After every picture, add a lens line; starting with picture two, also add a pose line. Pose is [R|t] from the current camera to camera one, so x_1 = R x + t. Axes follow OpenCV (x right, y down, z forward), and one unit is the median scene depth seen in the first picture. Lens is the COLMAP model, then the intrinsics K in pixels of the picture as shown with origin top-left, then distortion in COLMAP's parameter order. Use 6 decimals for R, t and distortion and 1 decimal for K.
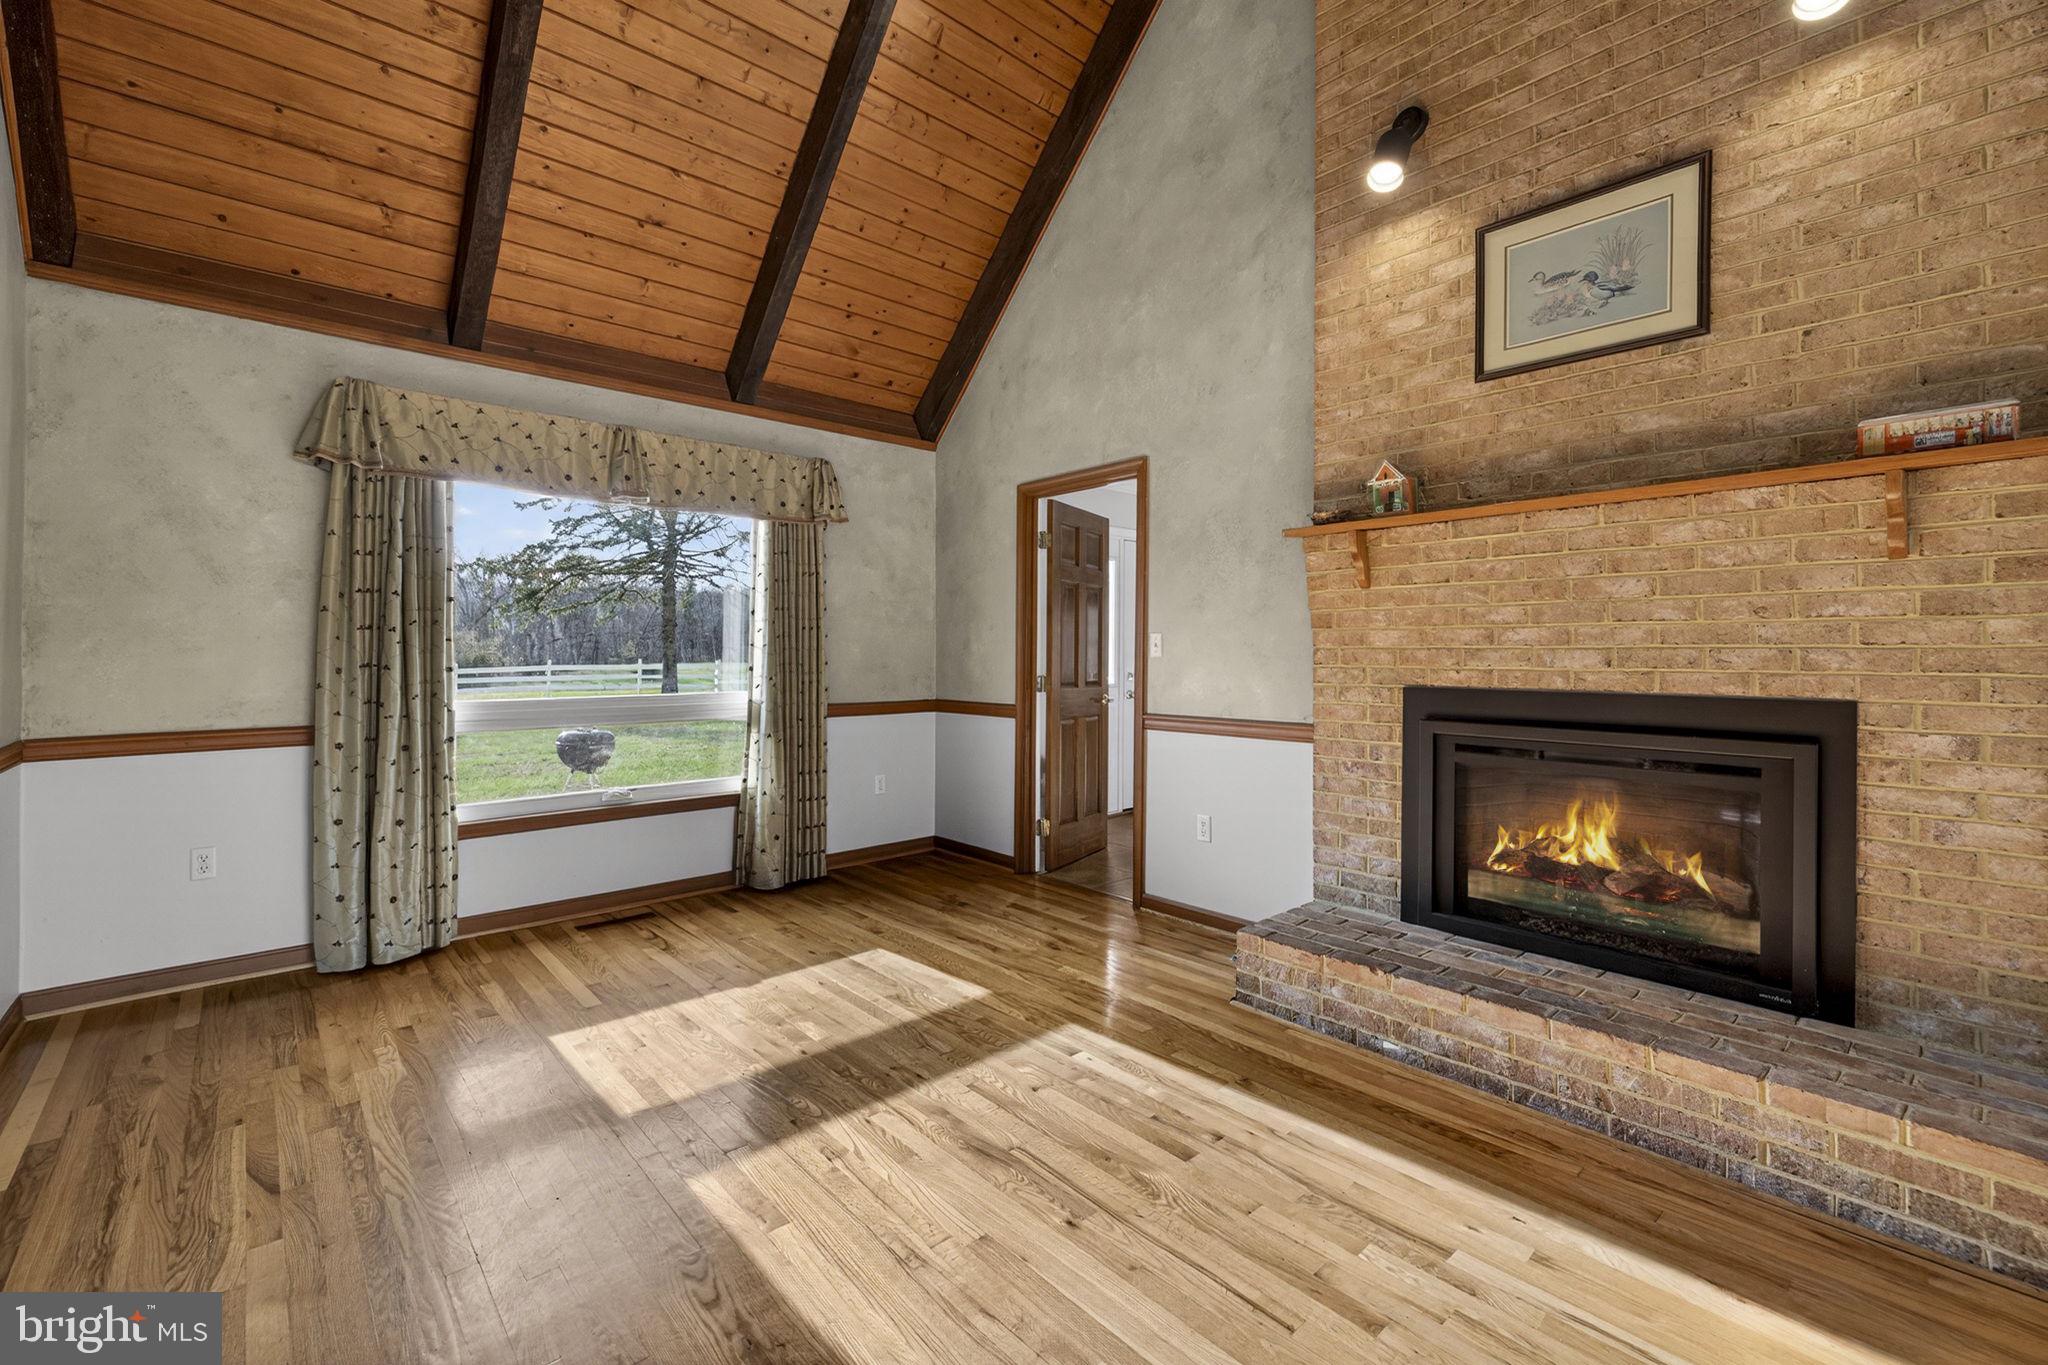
lens RADIAL K [[854.9, 0, 988.1], [0, 854.9, 658.0], [0, 0, 1]] dist [0.001655, 0.000038]
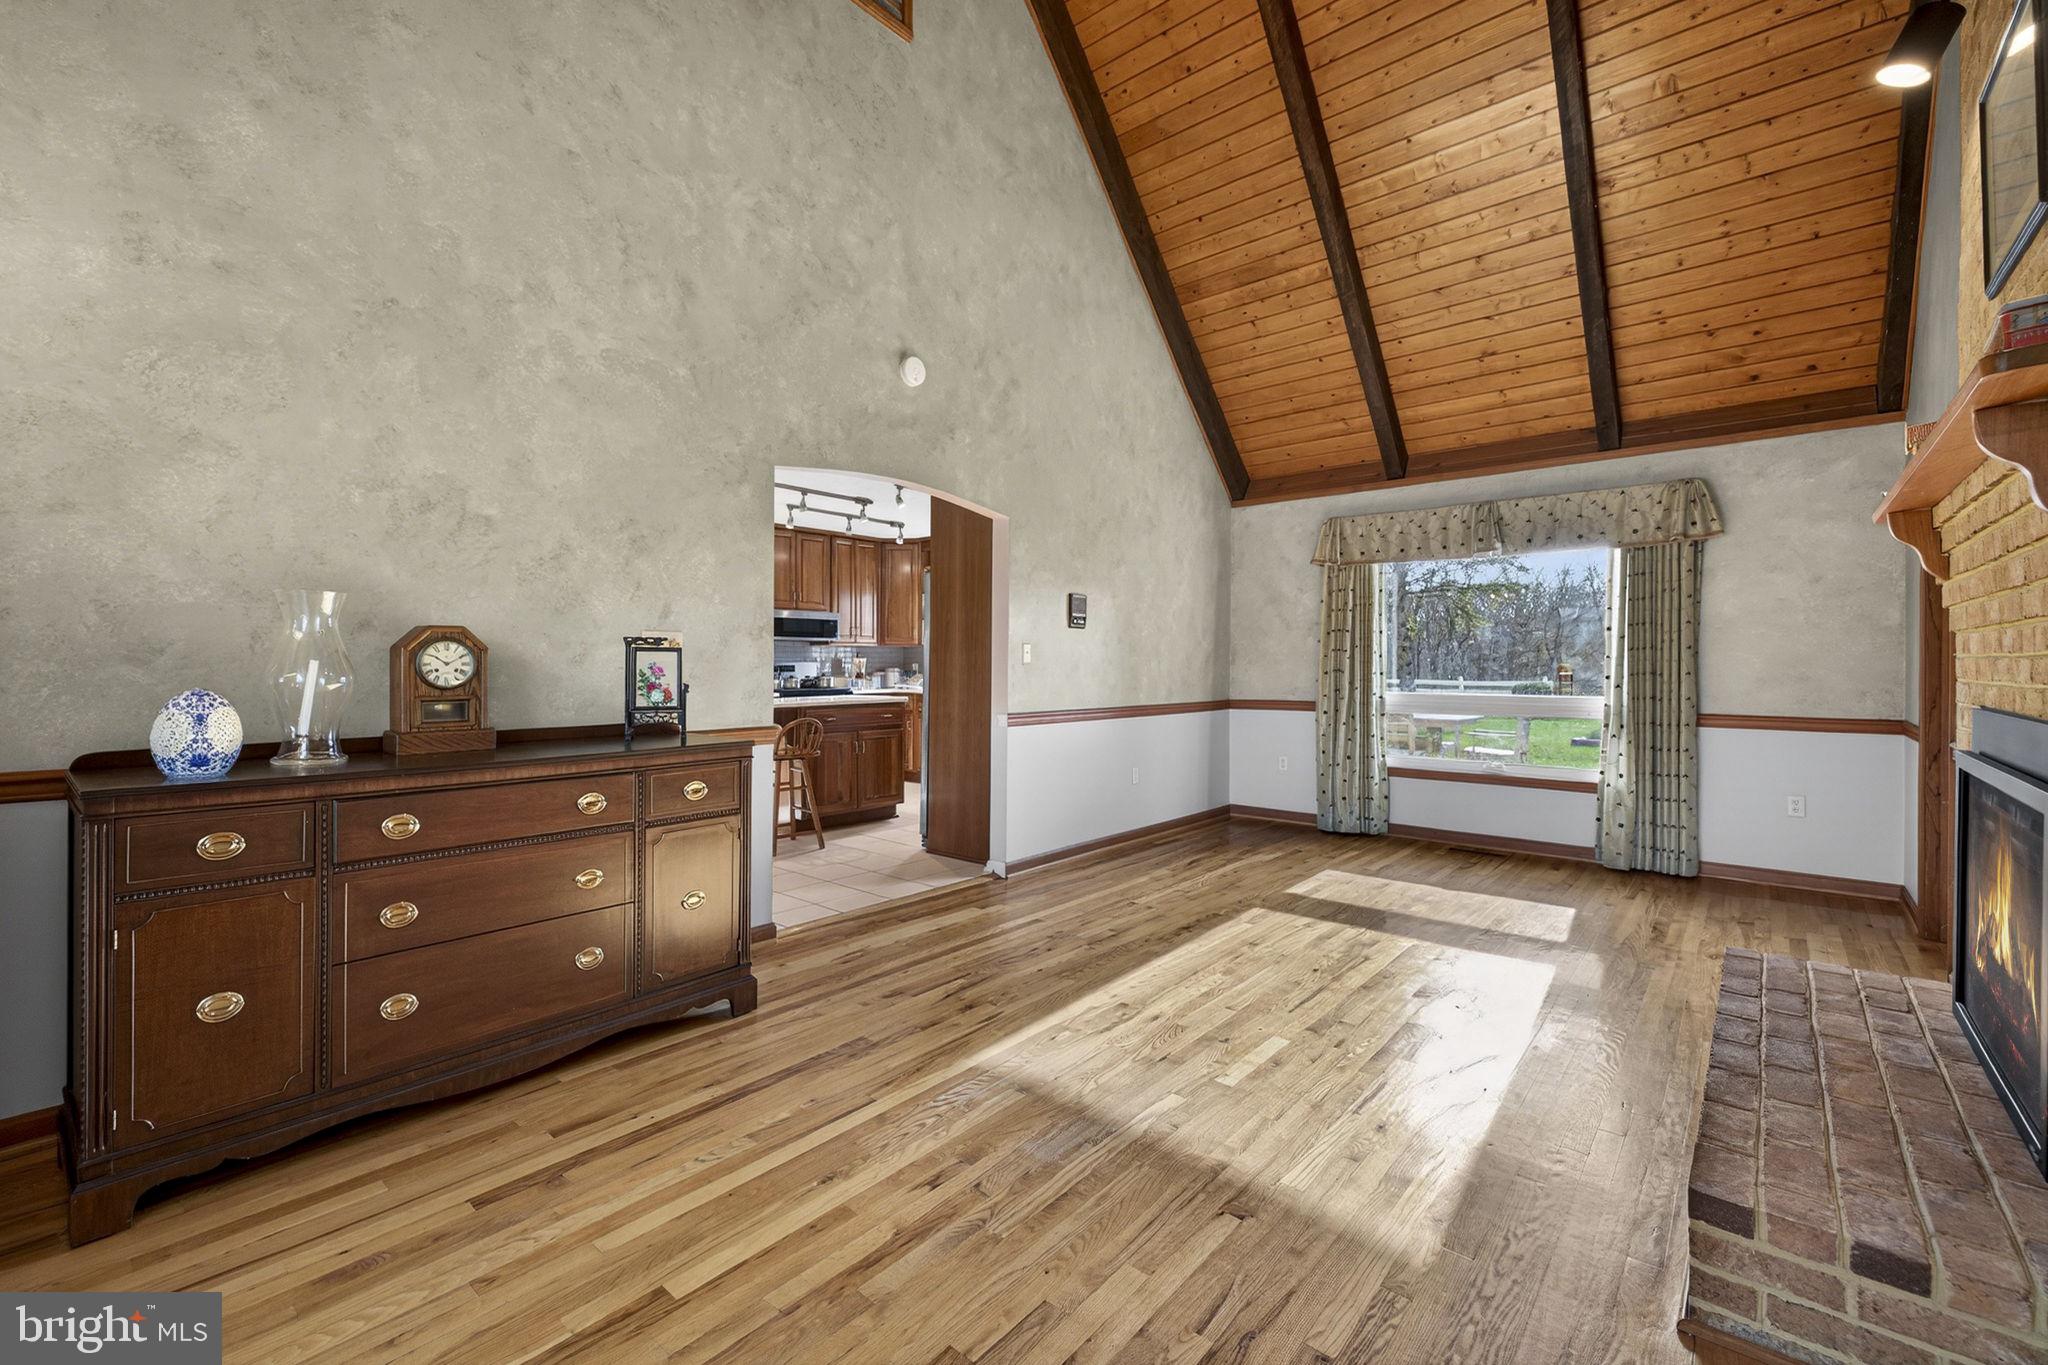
lens RADIAL K [[854.9, 0, 1019.7], [0, 854.9, 671.0], [0, 0, 1]] dist [0.001655, 0.000038]
pose [[0.145404, 0.007319, -0.989345, 0.922660], [-0.006514, 0.999958, 0.006441, 0.002194], [0.989351, 0.005508, 0.145445, 0.047055]]
